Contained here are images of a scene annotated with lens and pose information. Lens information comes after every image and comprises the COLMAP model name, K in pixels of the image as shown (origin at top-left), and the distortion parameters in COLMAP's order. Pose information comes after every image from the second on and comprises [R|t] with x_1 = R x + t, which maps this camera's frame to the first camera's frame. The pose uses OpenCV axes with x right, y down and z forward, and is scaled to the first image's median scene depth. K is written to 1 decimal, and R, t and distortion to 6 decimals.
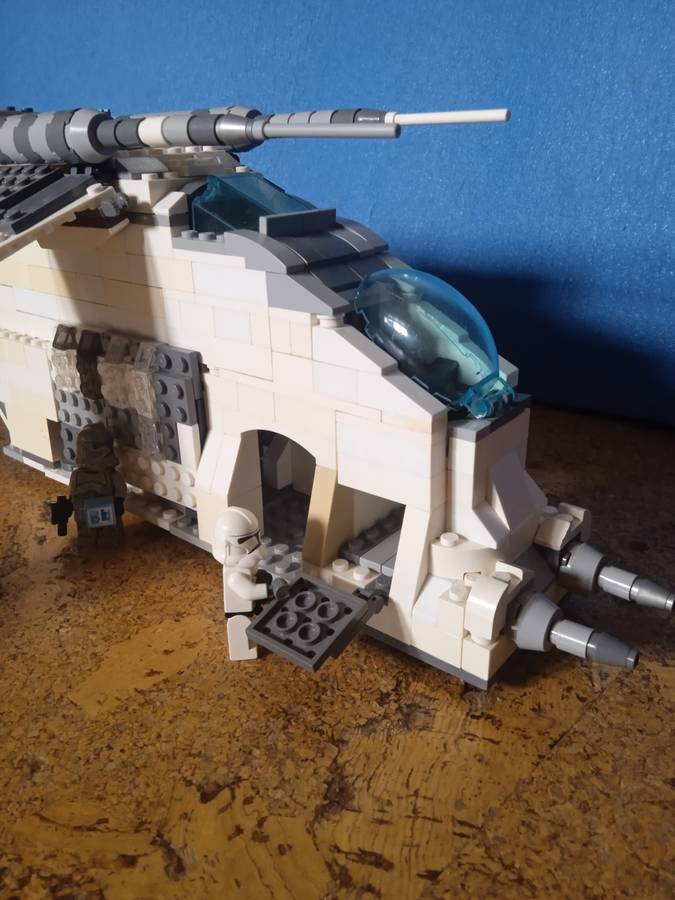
lens RADIAL K [[748.4, 0, 341.5], [0, 748.4, 449.6], [0, 0, 1]] dist [0.110938, -0.218497]
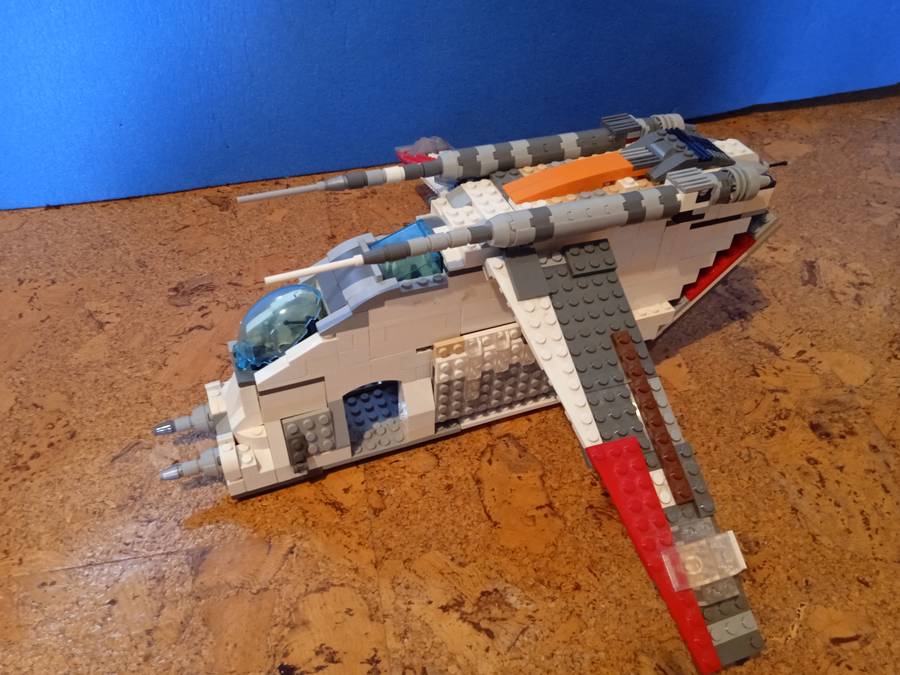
lens RADIAL K [[748.4, 0, 450.3], [0, 748.4, 331.3], [0, 0, 1]] dist [0.110938, -0.218497]
pose [[0.584763, -0.547848, 0.598260, -2.110820], [0.290009, 0.829942, 0.476541, -1.157922], [-0.757593, -0.105163, 0.644200, 0.075318]]
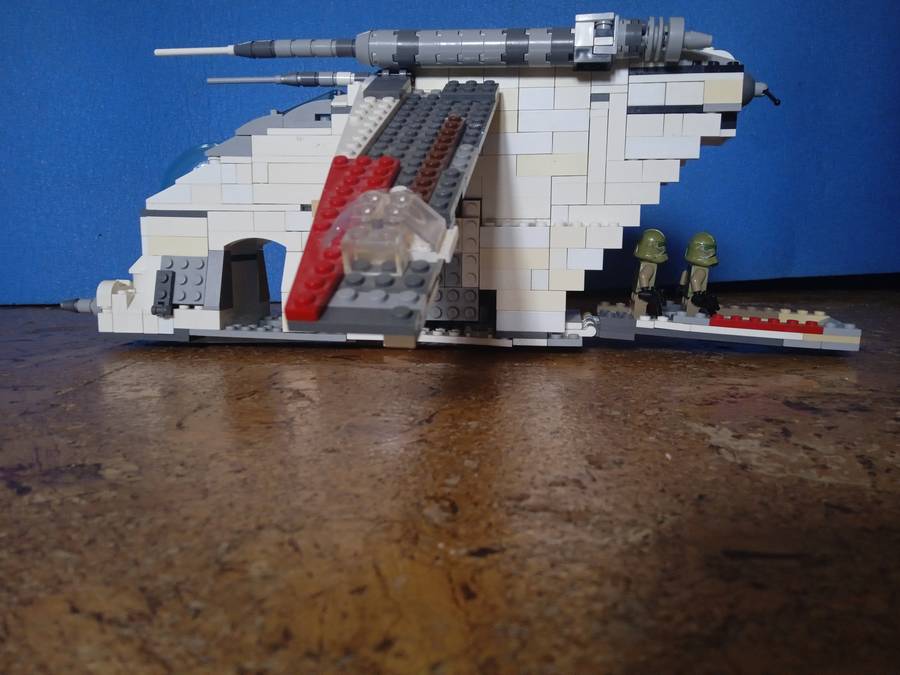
lens RADIAL K [[748.4, 0, 451.8], [0, 748.4, 303.1], [0, 0, 1]] dist [0.110938, -0.218497]
pose [[0.751875, -0.080688, 0.654350, -1.570954], [0.265383, 0.945569, -0.188338, 0.411168], [-0.603536, 0.315260, 0.732362, 0.014917]]
